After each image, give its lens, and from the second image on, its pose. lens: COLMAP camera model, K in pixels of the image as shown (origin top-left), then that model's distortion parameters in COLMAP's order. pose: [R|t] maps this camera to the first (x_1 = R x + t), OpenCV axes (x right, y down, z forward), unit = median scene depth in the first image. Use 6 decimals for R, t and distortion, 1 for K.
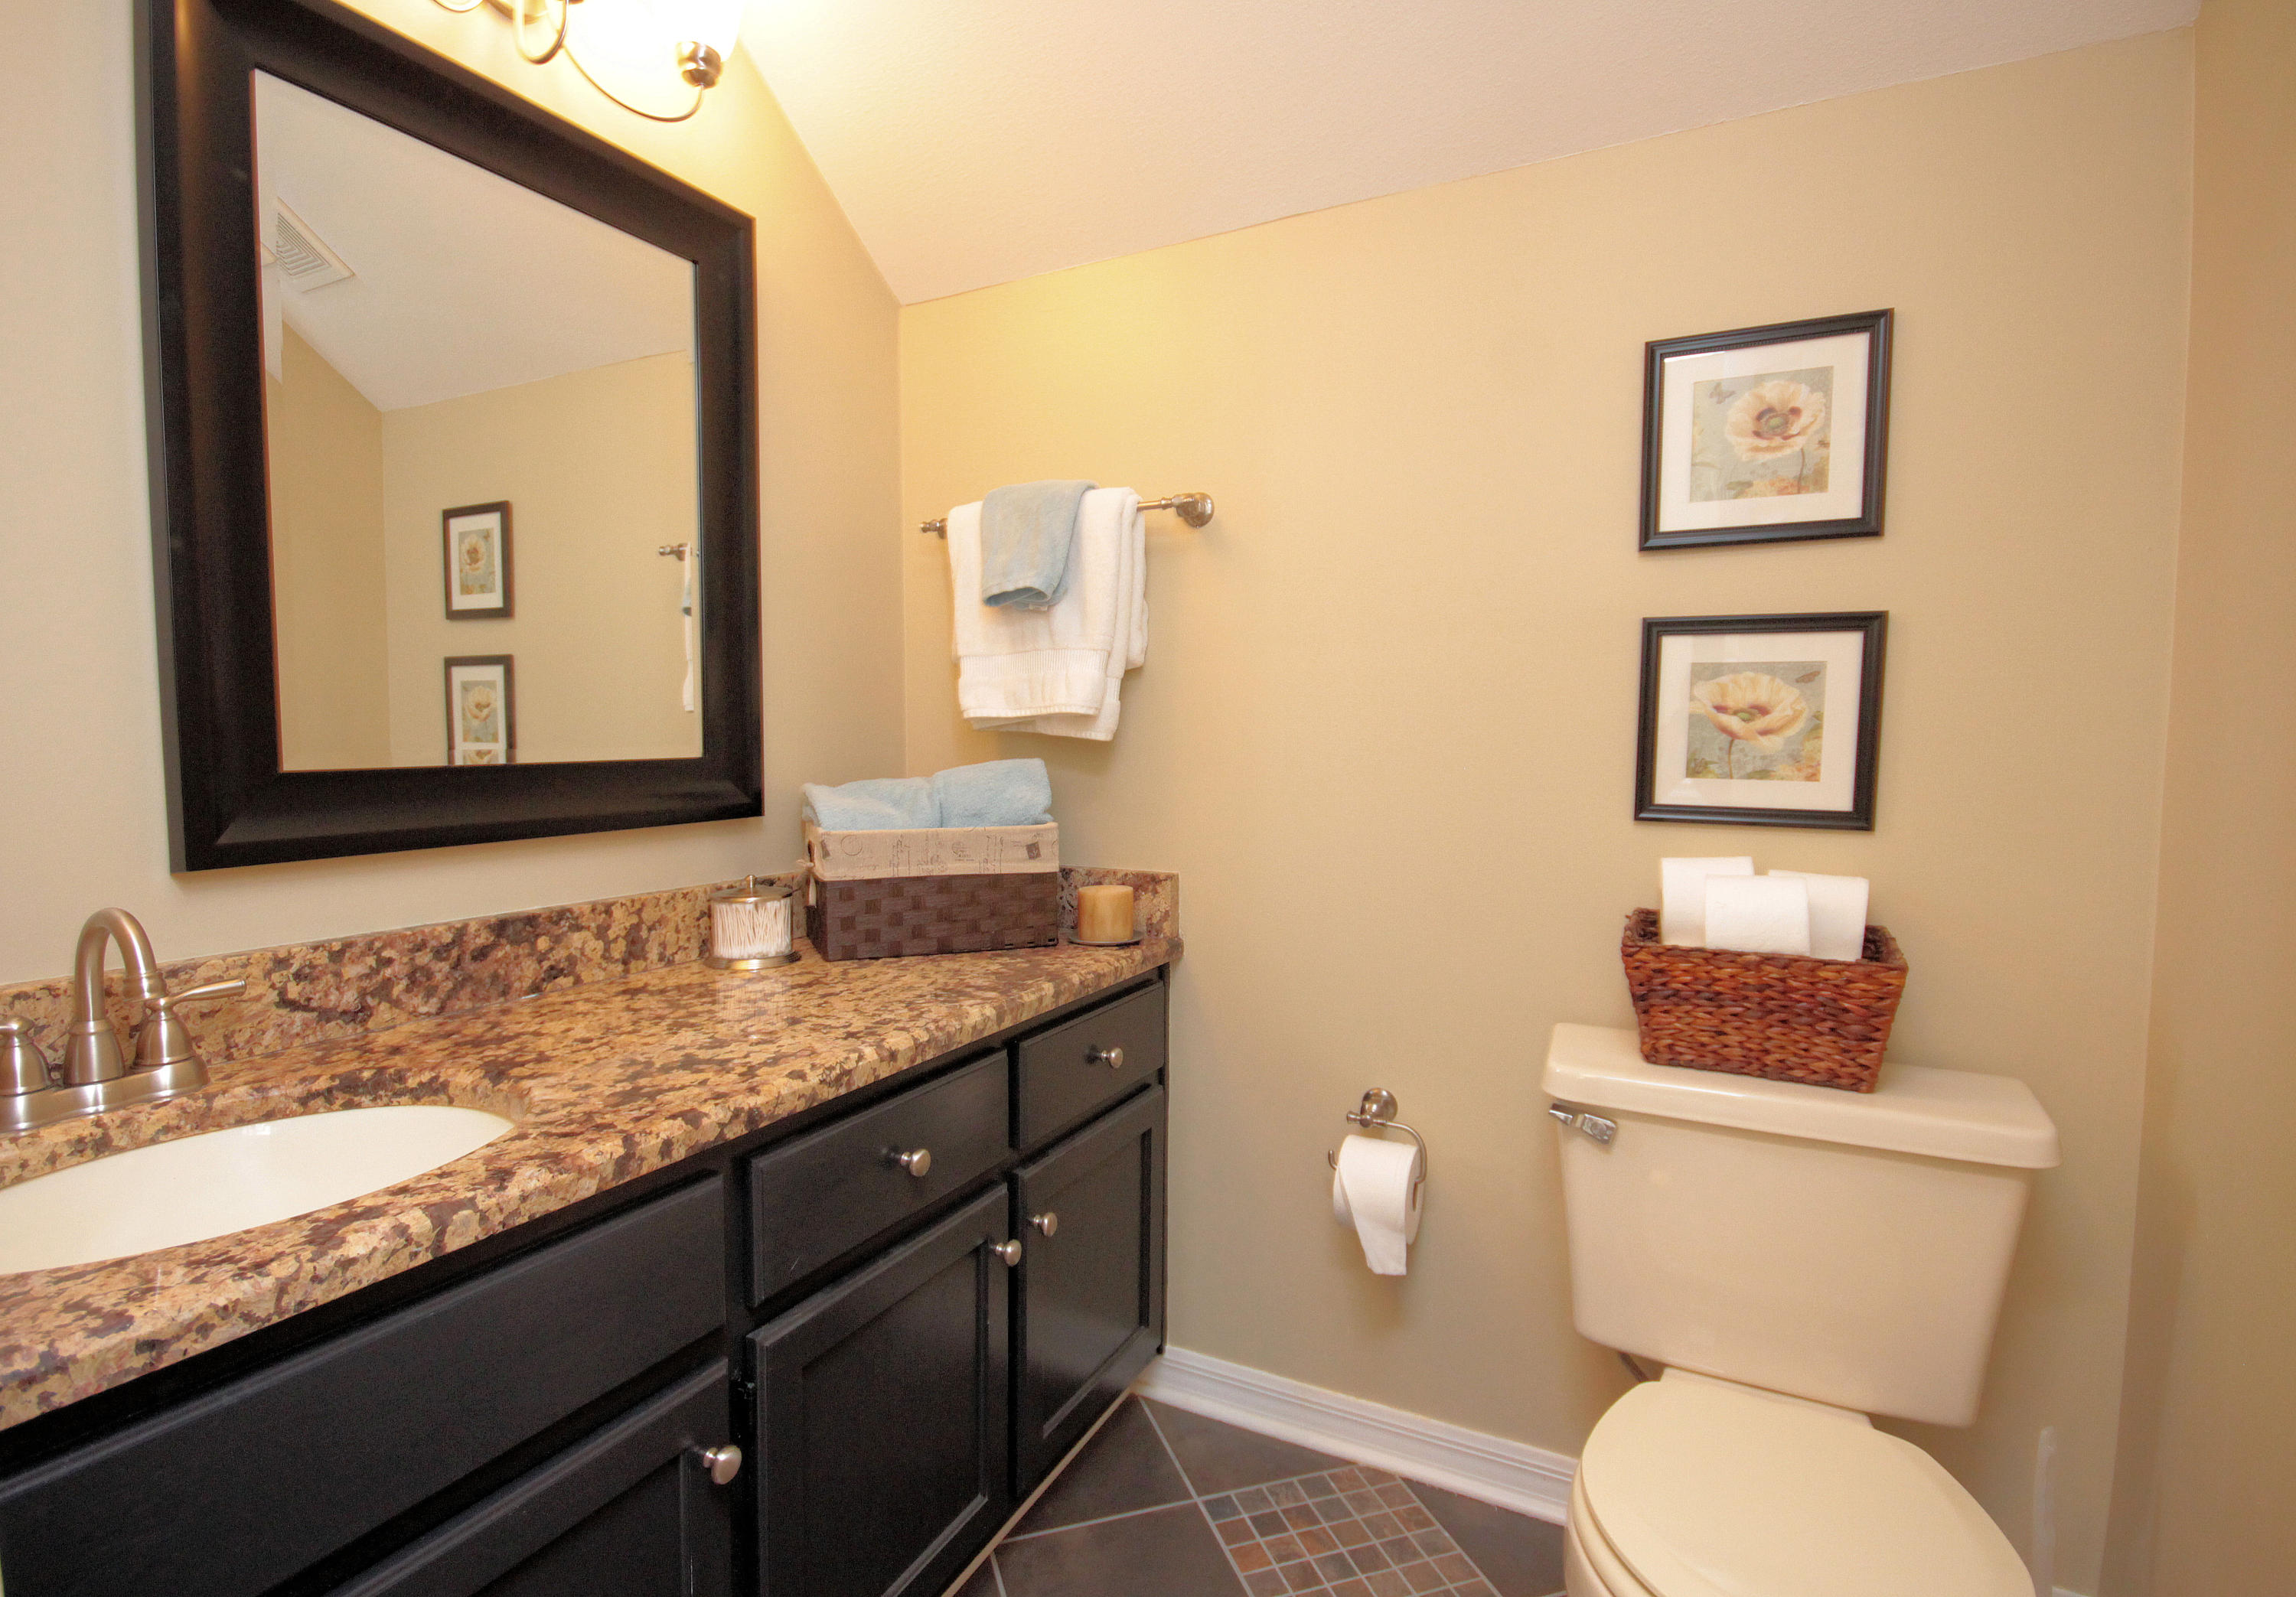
lens RADIAL K [[1117.6, 0, 1143.5], [0, 1117.6, 802.8], [0, 0, 1]] dist [-0.000064, -0.003168]
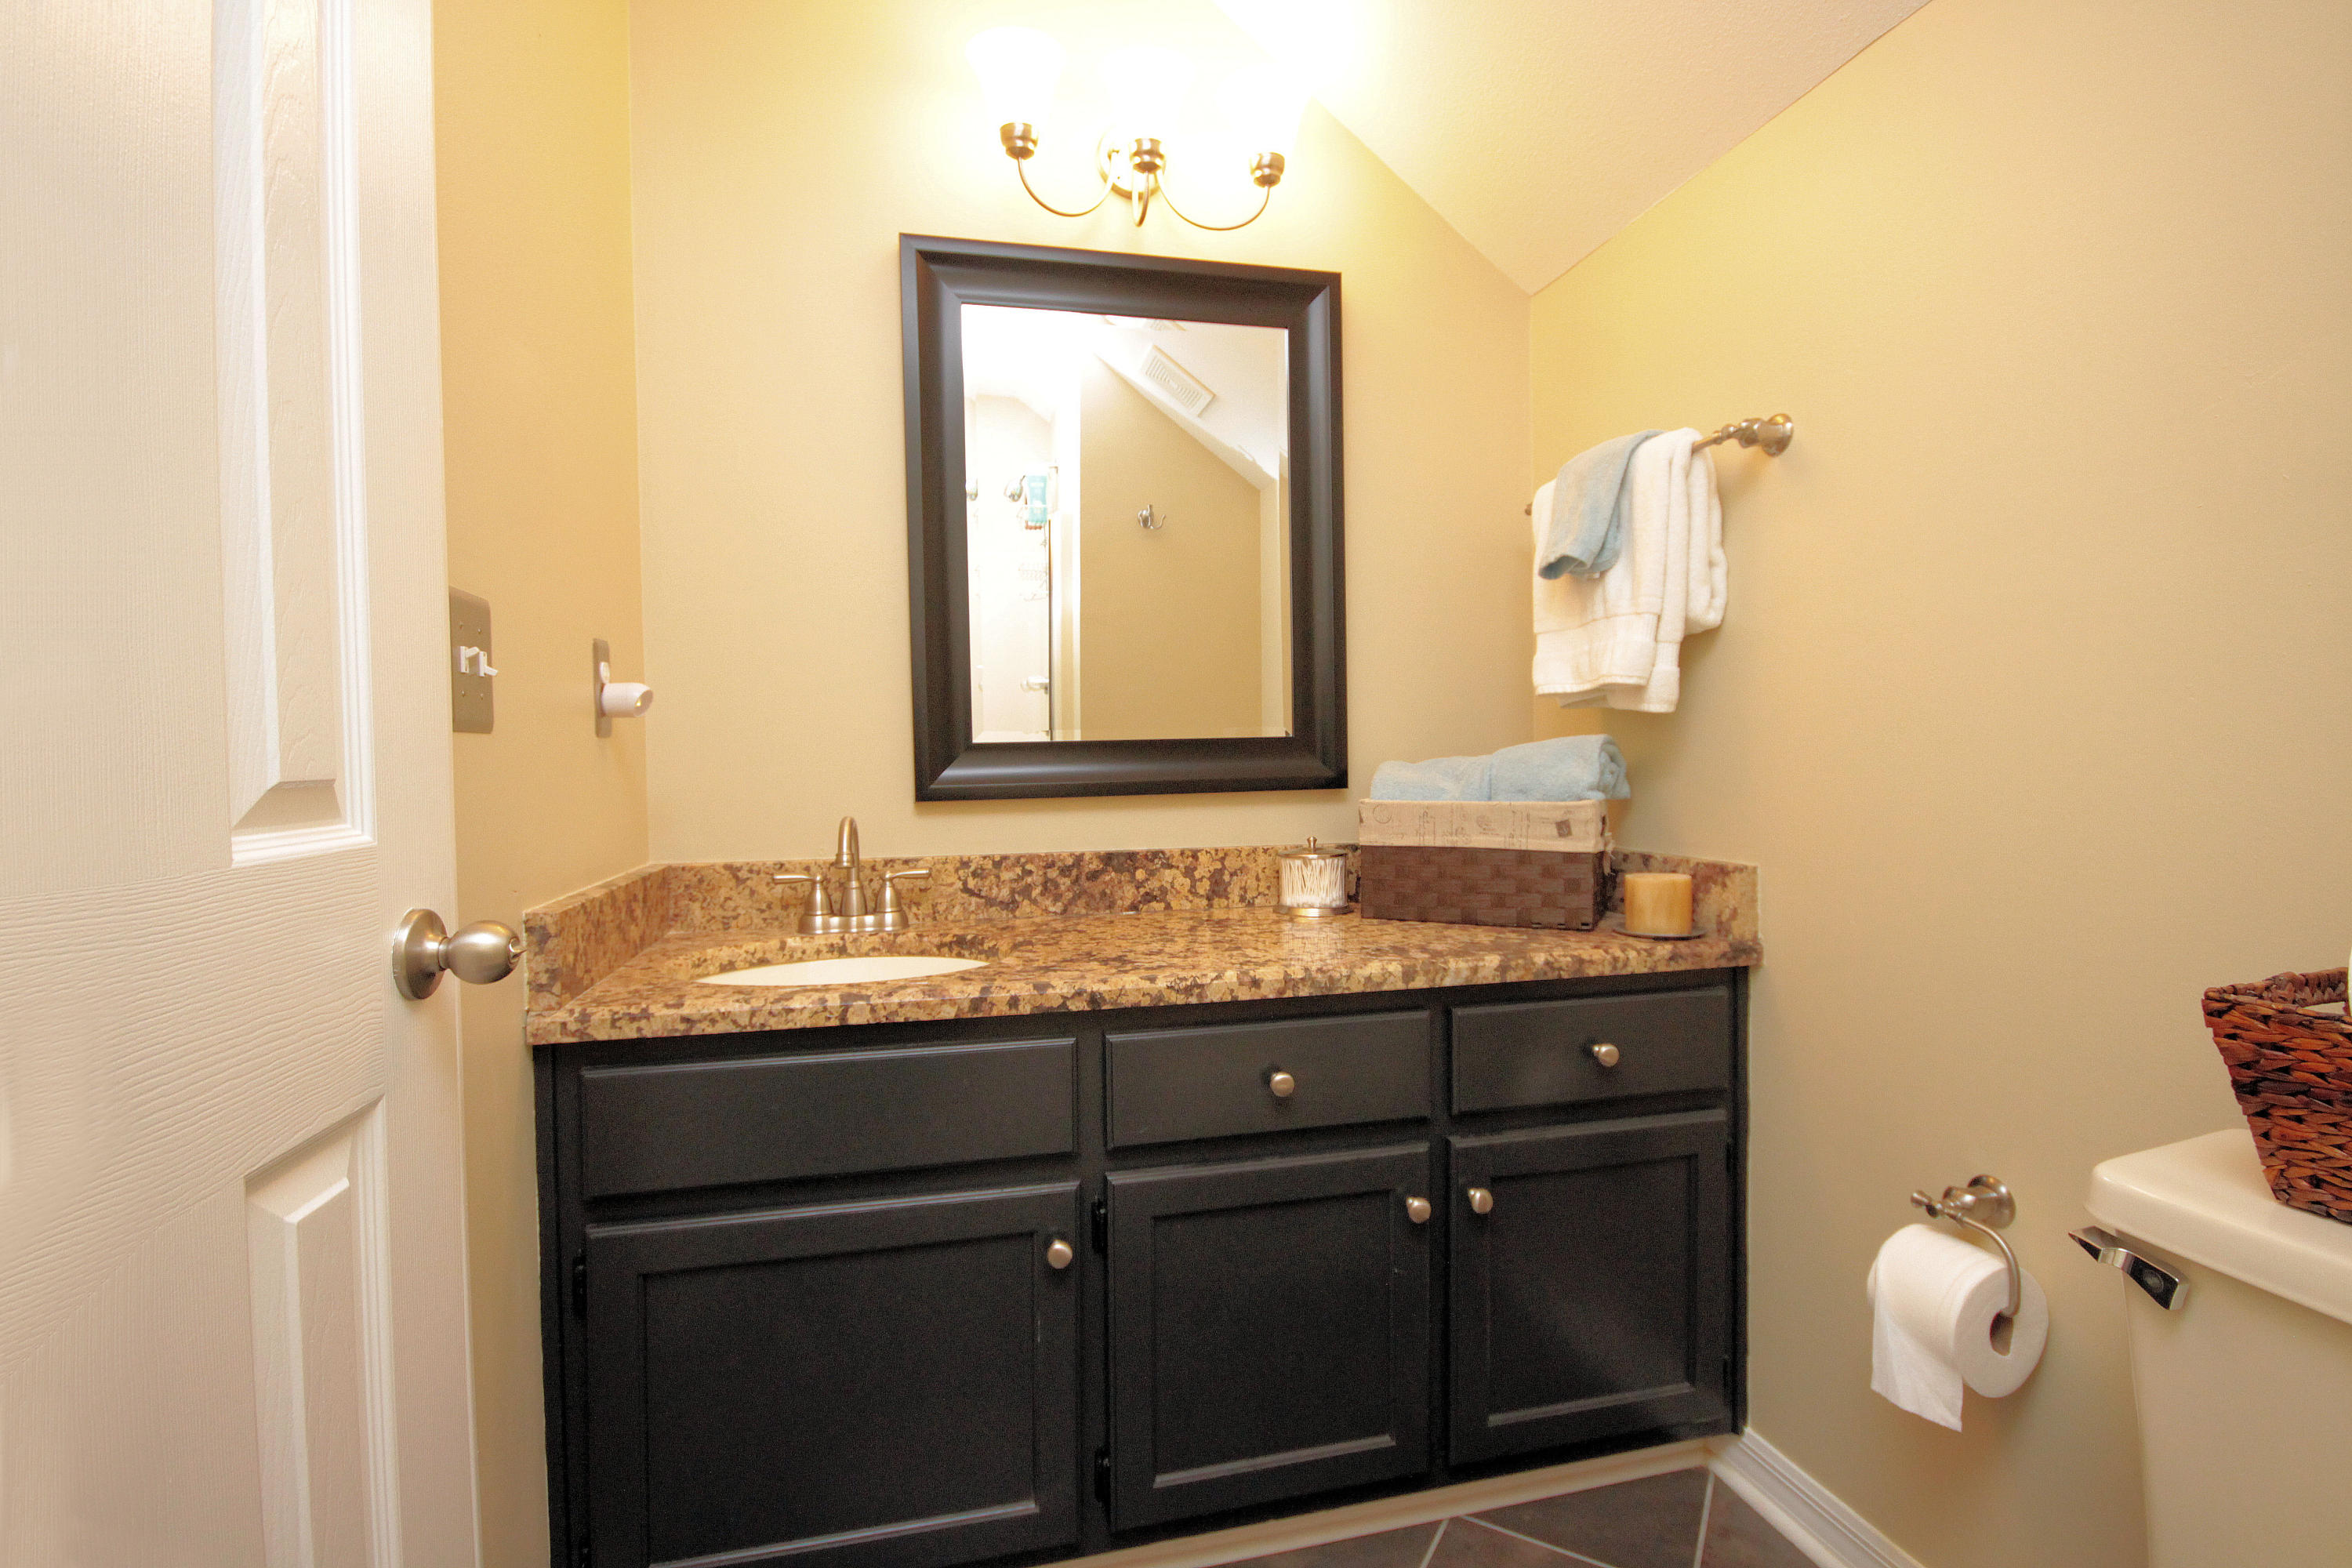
lens RADIAL K [[1096.7, 0, 1179.5], [0, 1096.7, 785.6], [0, 0, 1]] dist [-0.001770, 0.000565]
pose [[0.664567, 0.011816, -0.747136, 0.450937], [-0.030359, 0.999476, -0.011198, 0.031103], [0.746612, 0.030124, 0.664577, 0.149777]]
